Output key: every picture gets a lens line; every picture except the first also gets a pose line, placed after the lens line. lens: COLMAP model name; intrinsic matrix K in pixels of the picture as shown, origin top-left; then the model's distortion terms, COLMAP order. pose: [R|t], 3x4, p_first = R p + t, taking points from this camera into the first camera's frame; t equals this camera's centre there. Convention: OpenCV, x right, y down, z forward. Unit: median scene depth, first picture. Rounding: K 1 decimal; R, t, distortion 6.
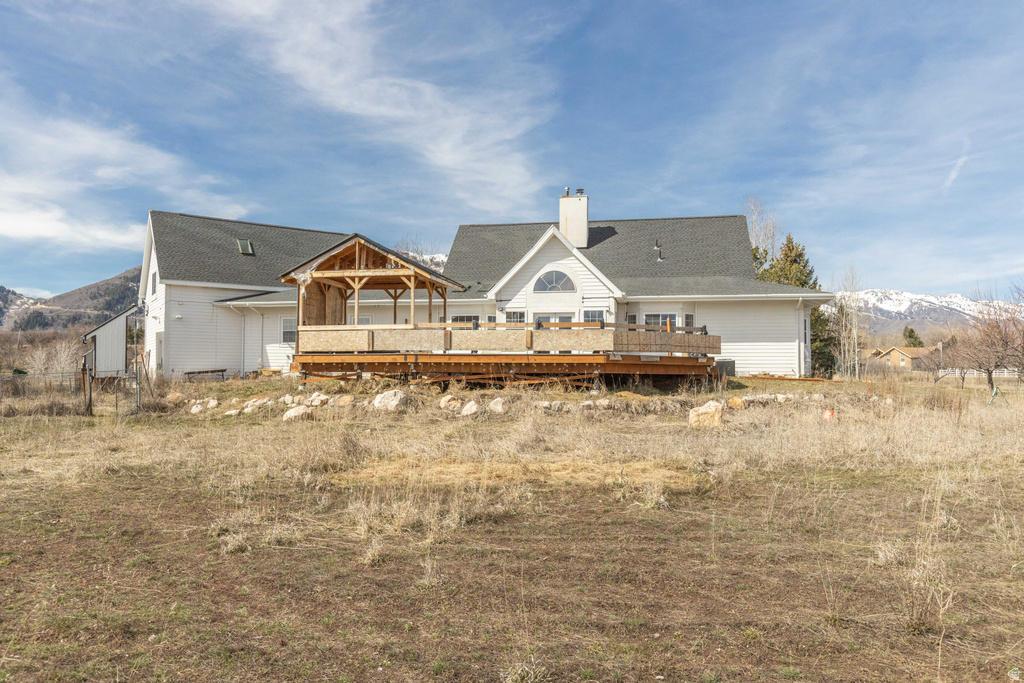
lens RADIAL K [[692.8, 0, 517.7], [0, 692.8, 379.5], [0, 0, 1]] dist [-0.007075, -0.002898]
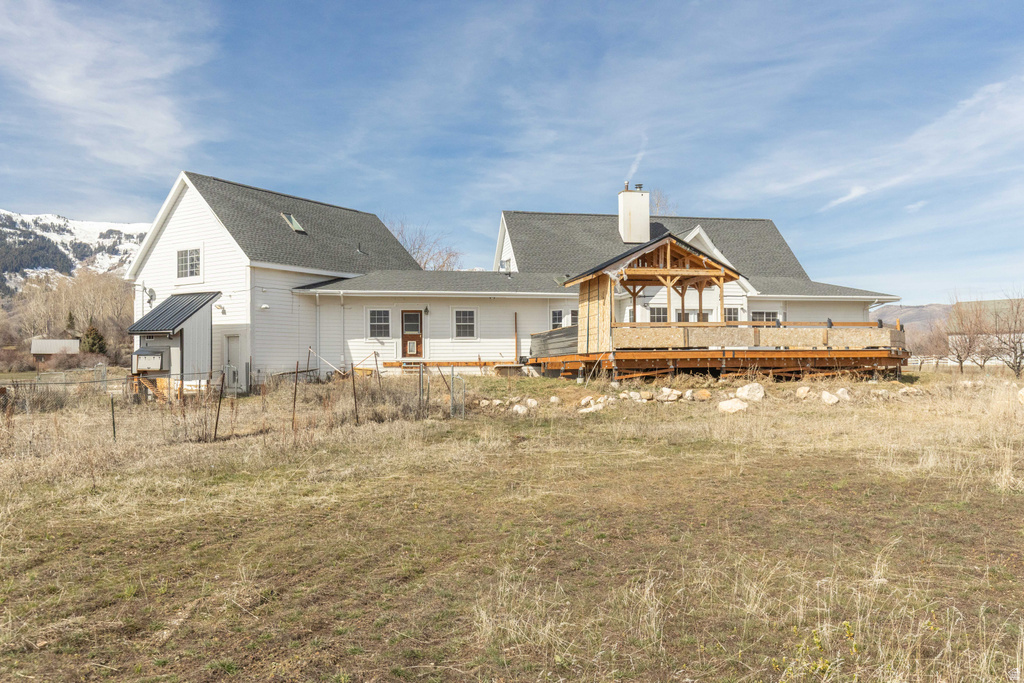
lens RADIAL K [[814.2, 0, 495.2], [0, 814.2, 325.4], [0, 0, 1]] dist [-0.002752, 0.005944]
pose [[0.916780, 0.005034, 0.399360, -0.701176], [0.019890, 0.998104, -0.058241, -0.006729], [-0.398896, 0.061338, 0.914942, 0.002138]]
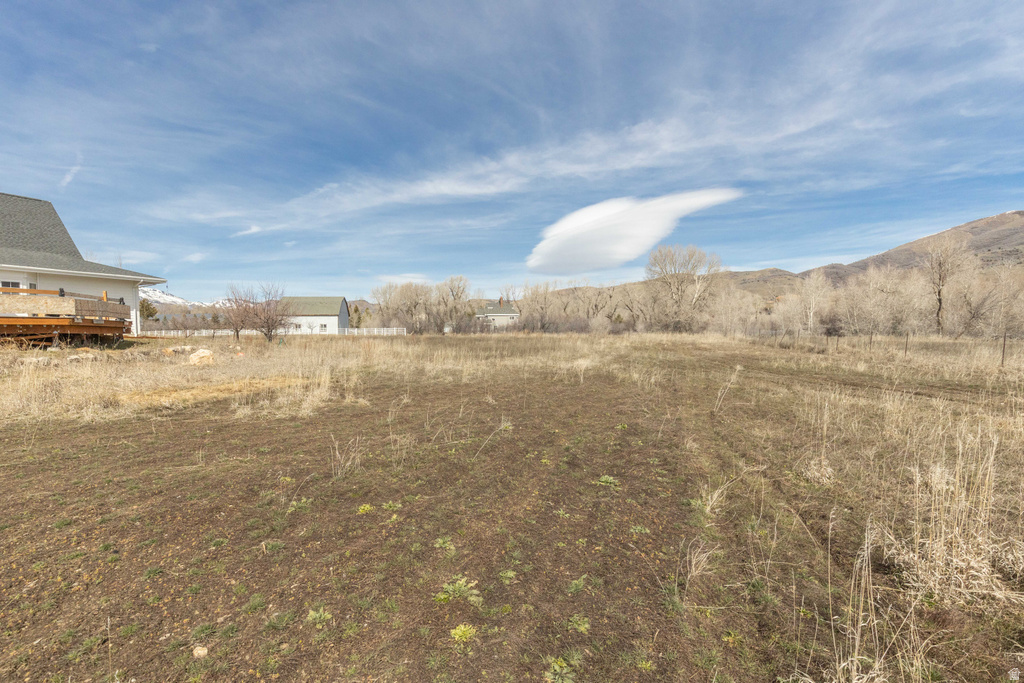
lens RADIAL K [[471.1, 0, 513.8], [0, 471.1, 339.6], [0, 0, 1]] dist [0.003201, -0.000052]
pose [[0.244087, -0.021419, 0.969517, -0.335838], [0.018738, 0.999674, 0.017368, 0.001822], [-0.969572, 0.013928, 0.244409, 0.022001]]
